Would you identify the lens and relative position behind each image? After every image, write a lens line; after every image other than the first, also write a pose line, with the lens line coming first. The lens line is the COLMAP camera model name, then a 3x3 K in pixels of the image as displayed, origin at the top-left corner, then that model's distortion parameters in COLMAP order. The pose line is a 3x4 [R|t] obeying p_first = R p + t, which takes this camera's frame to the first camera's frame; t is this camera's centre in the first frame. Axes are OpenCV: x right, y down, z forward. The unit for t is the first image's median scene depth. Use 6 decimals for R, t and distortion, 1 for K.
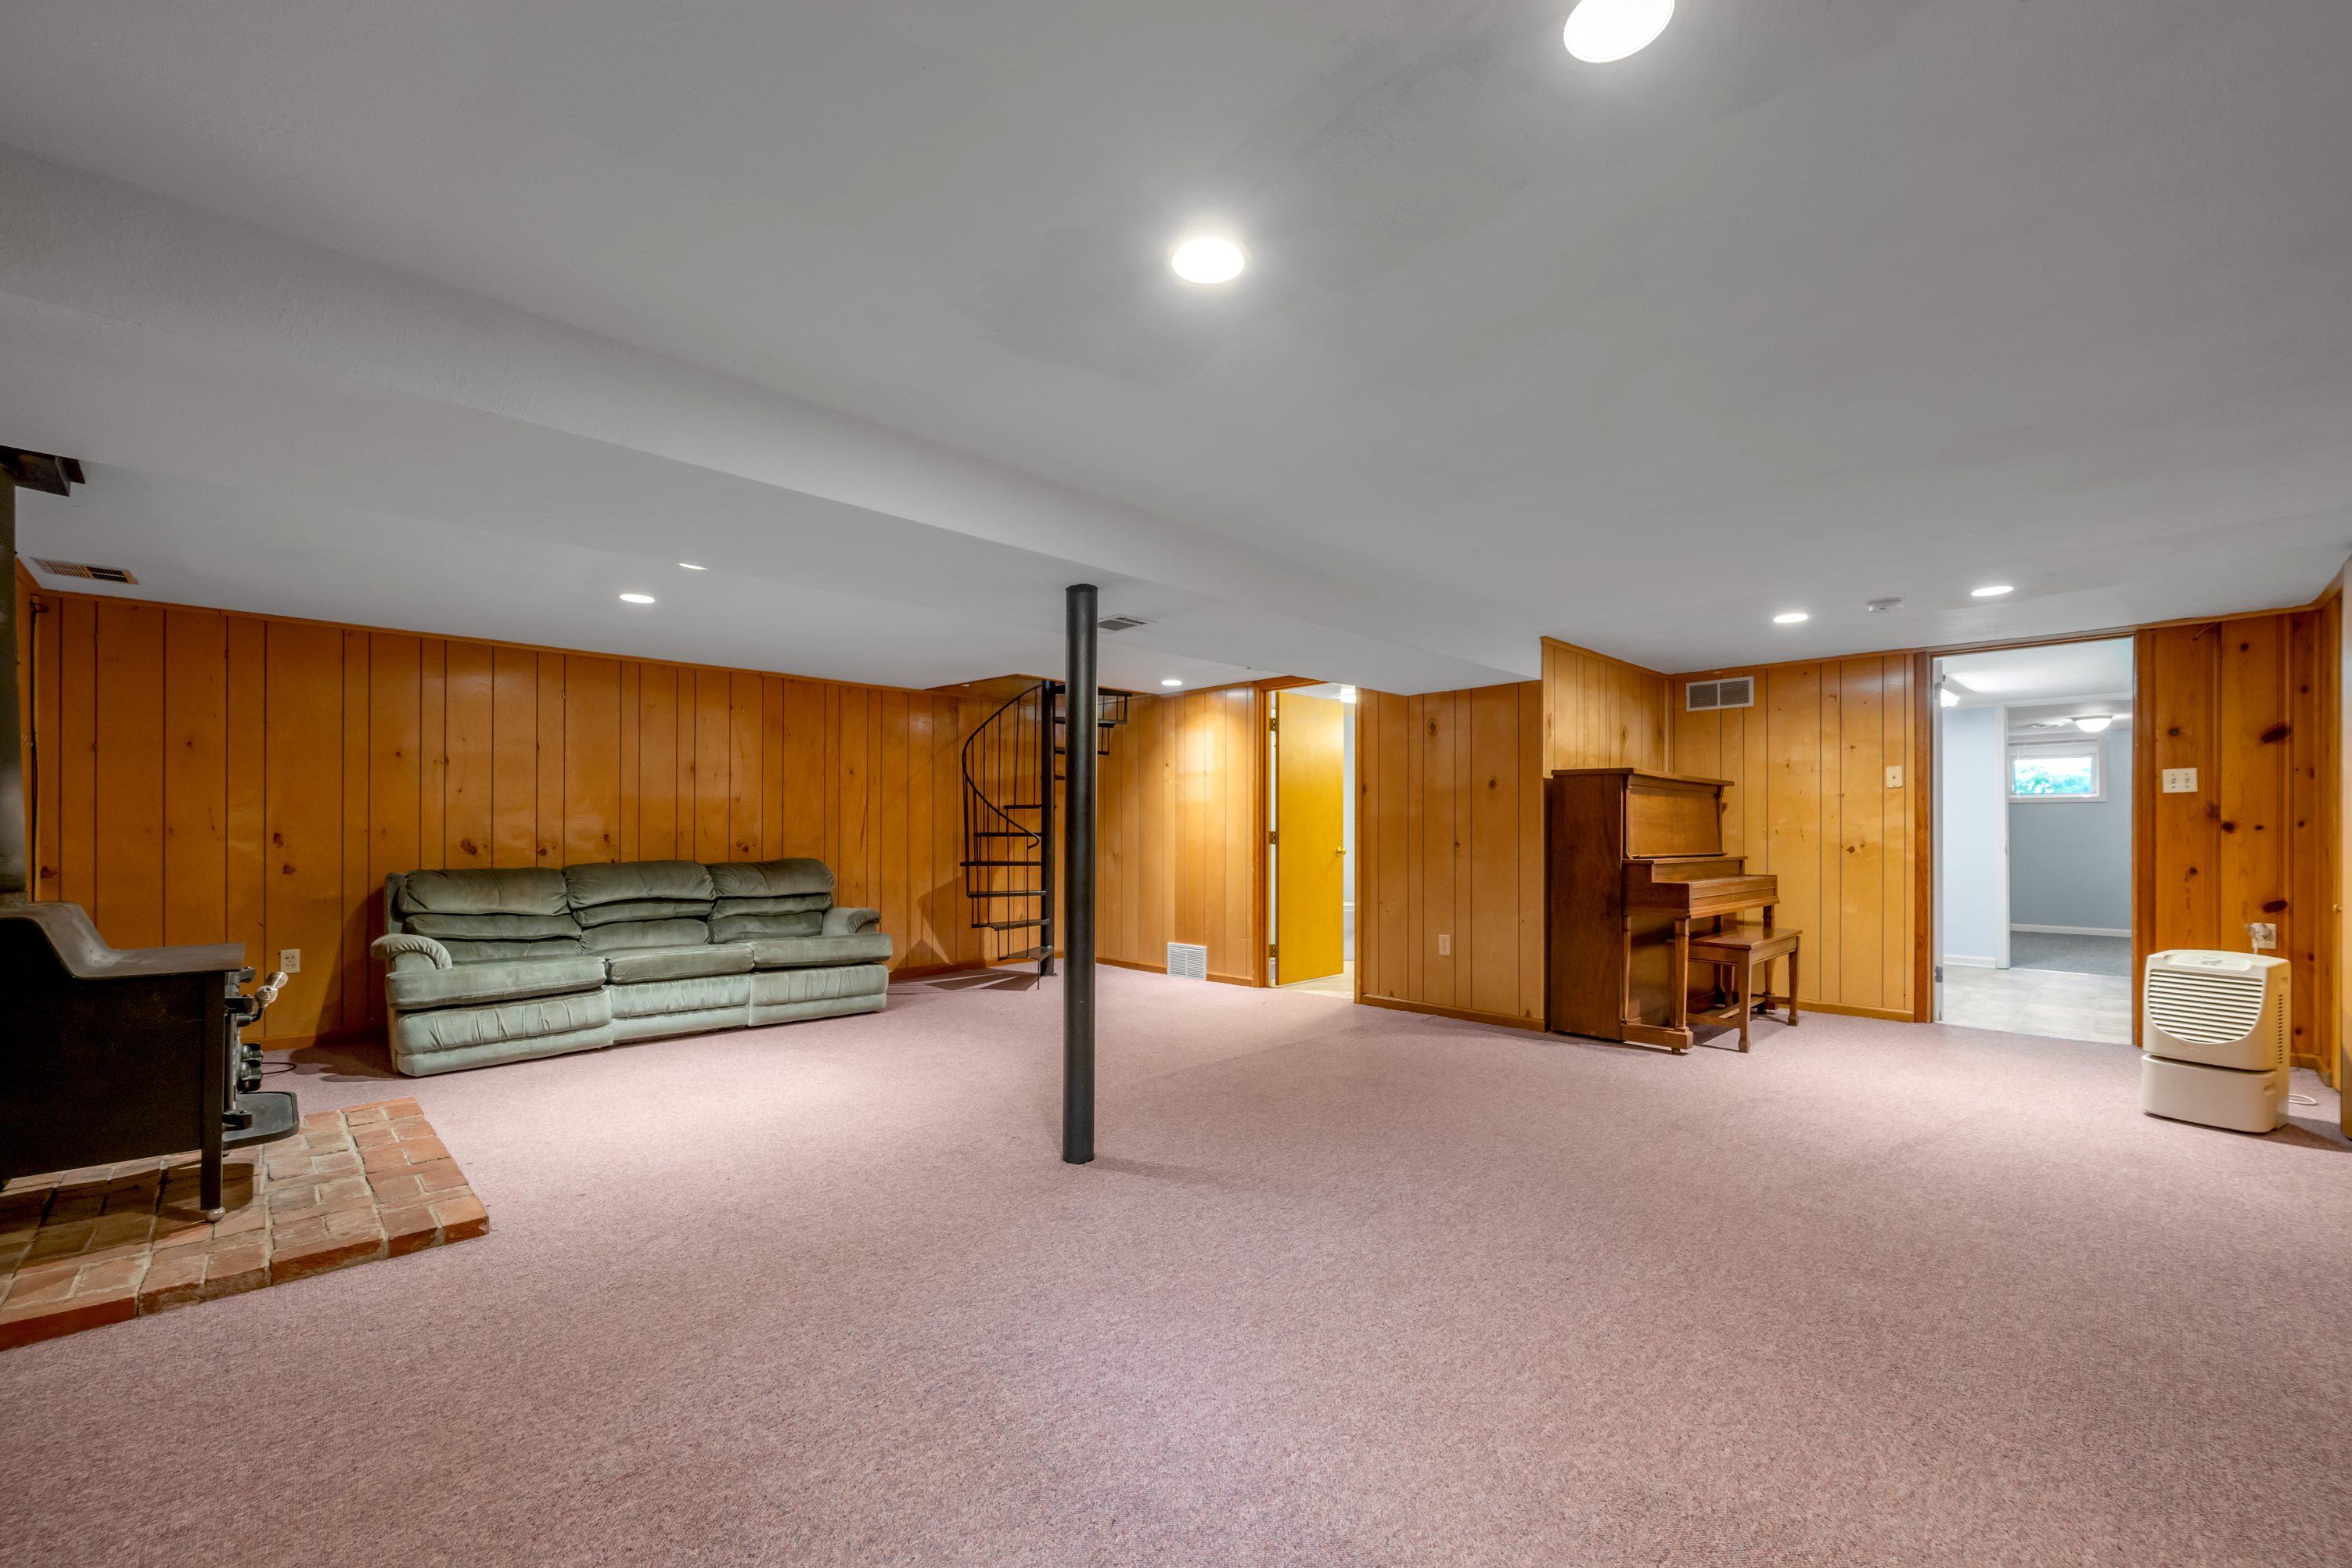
lens RADIAL K [[953.7, 0, 1204.6], [0, 953.7, 833.4], [0, 0, 1]] dist [-0.009323, -0.000054]
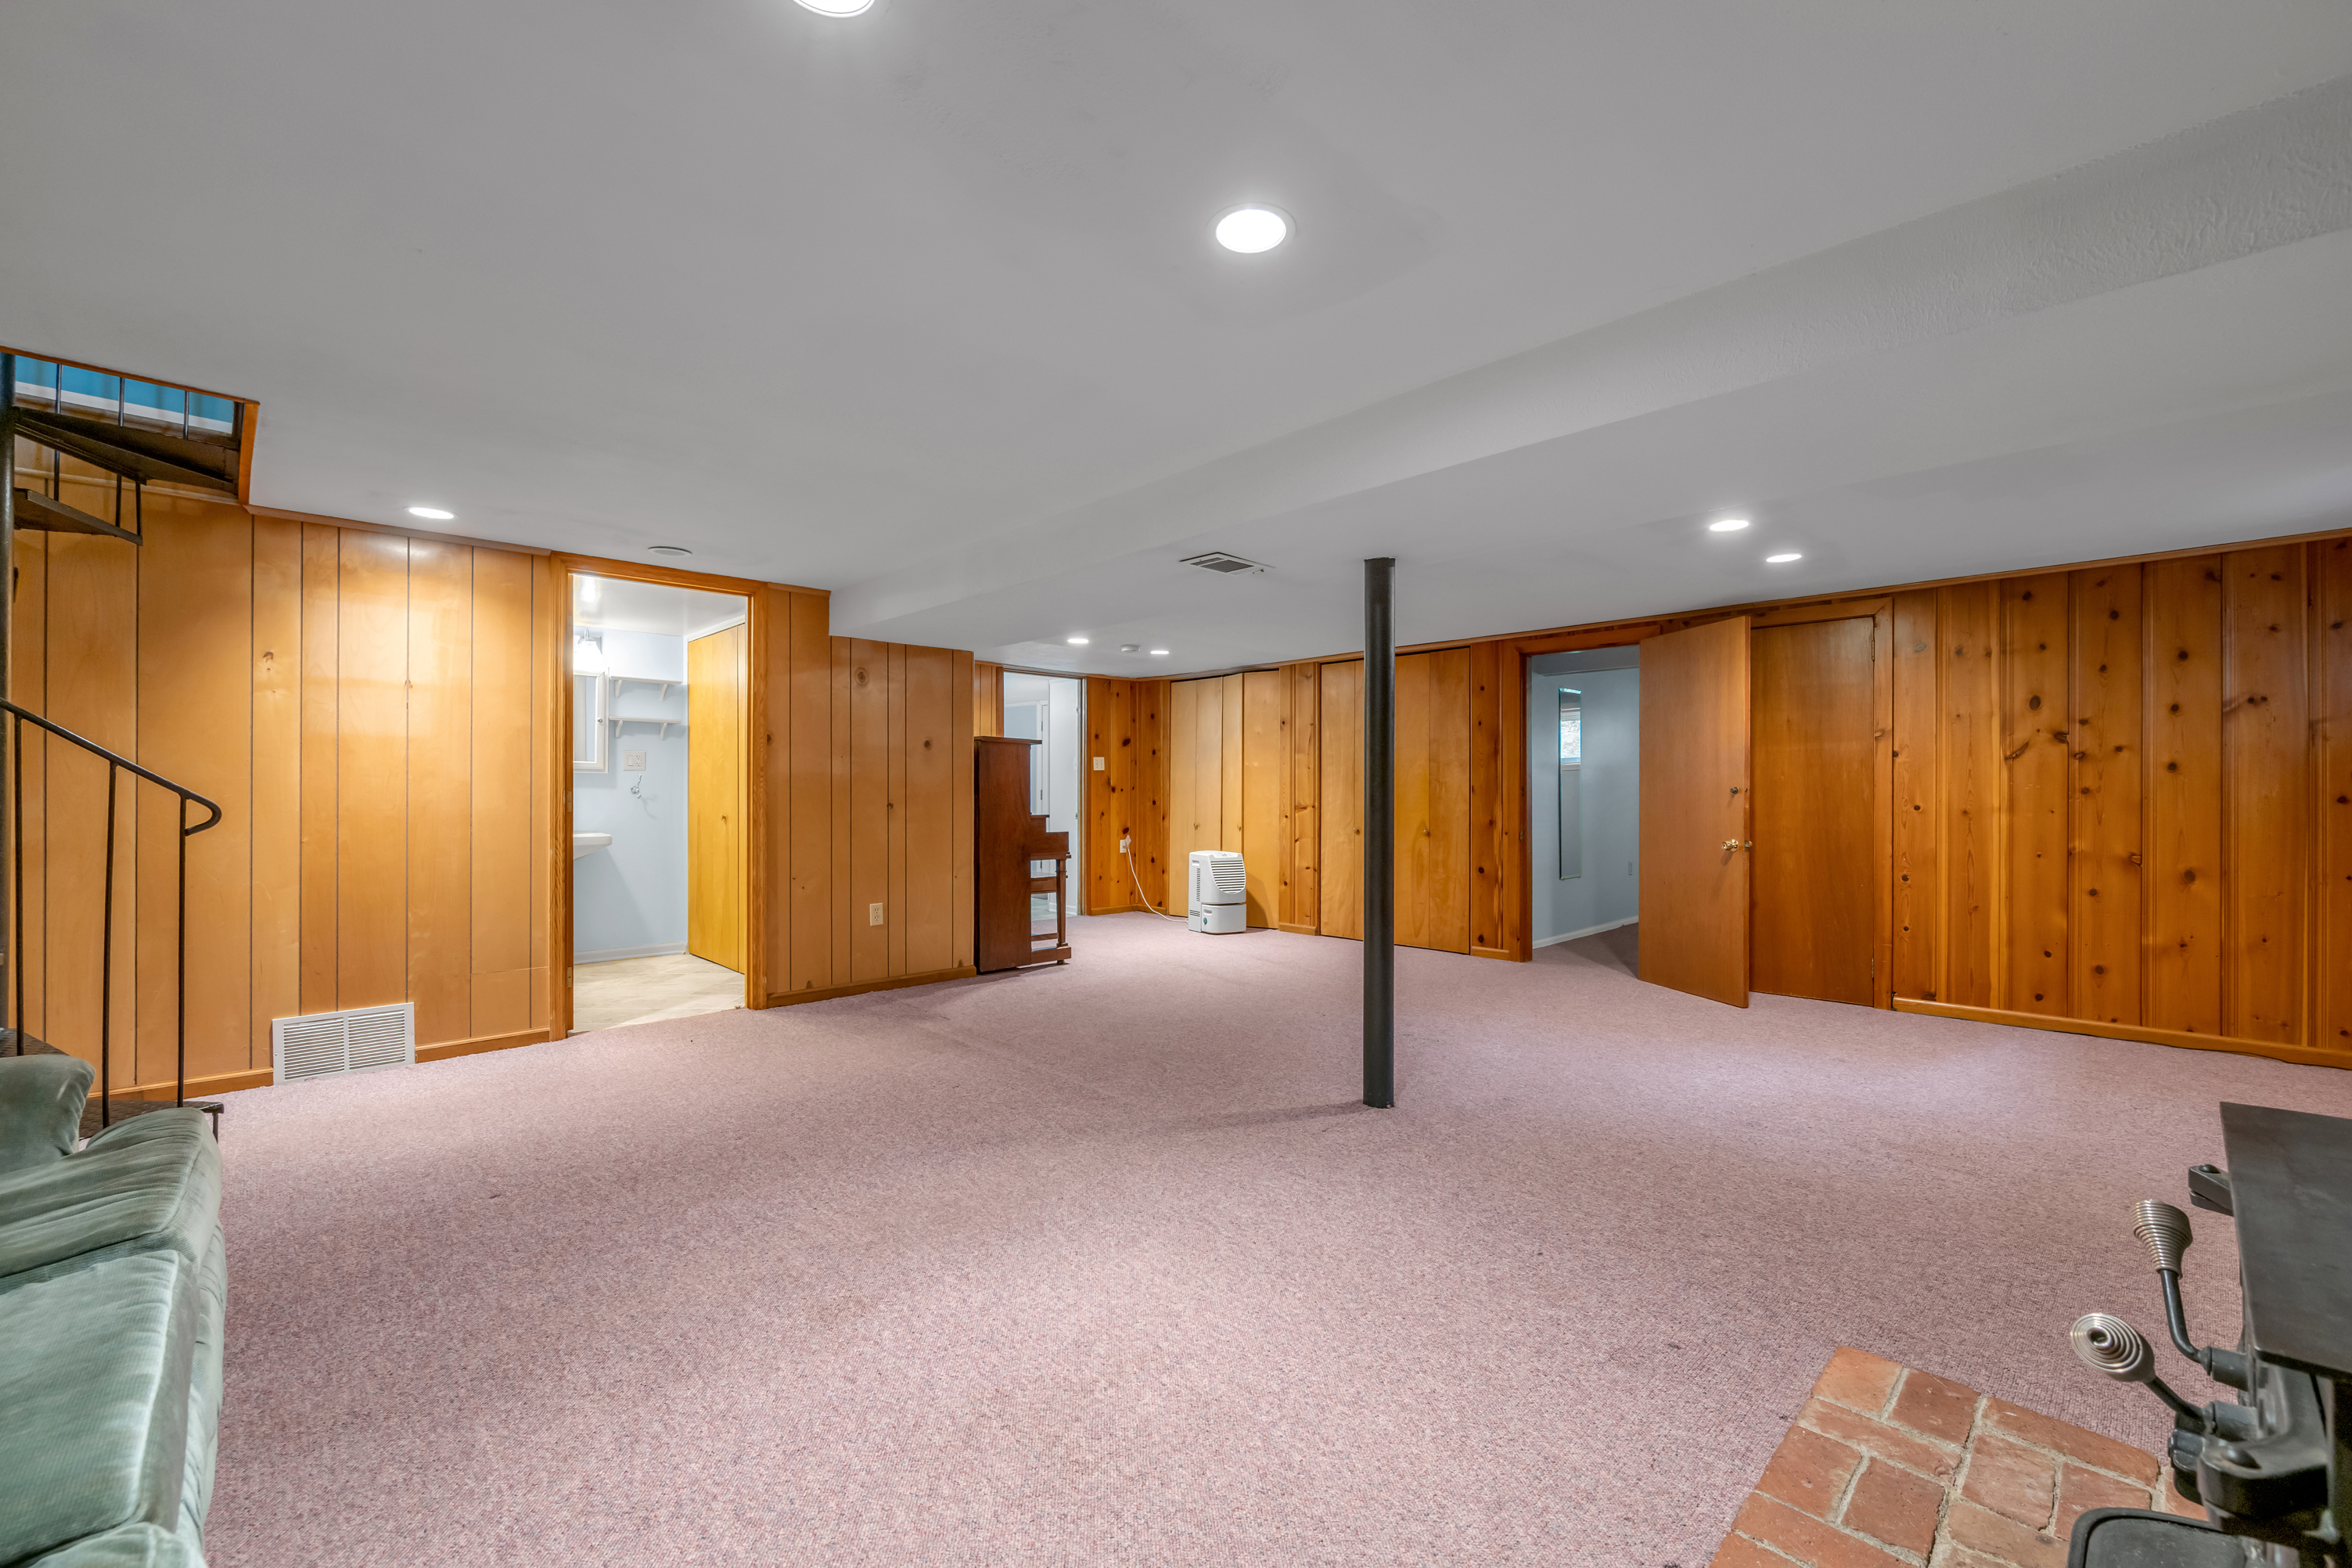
lens RADIAL K [[966.1, 0, 1187.6], [0, 966.1, 800.9], [0, 0, 1]] dist [-0.000415, -0.000929]
pose [[0.013024, -0.009444, 0.999871, -0.702835], [0.000567, 0.999955, 0.009437, -0.002117], [-0.999915, 0.000444, 0.013029, 0.703017]]
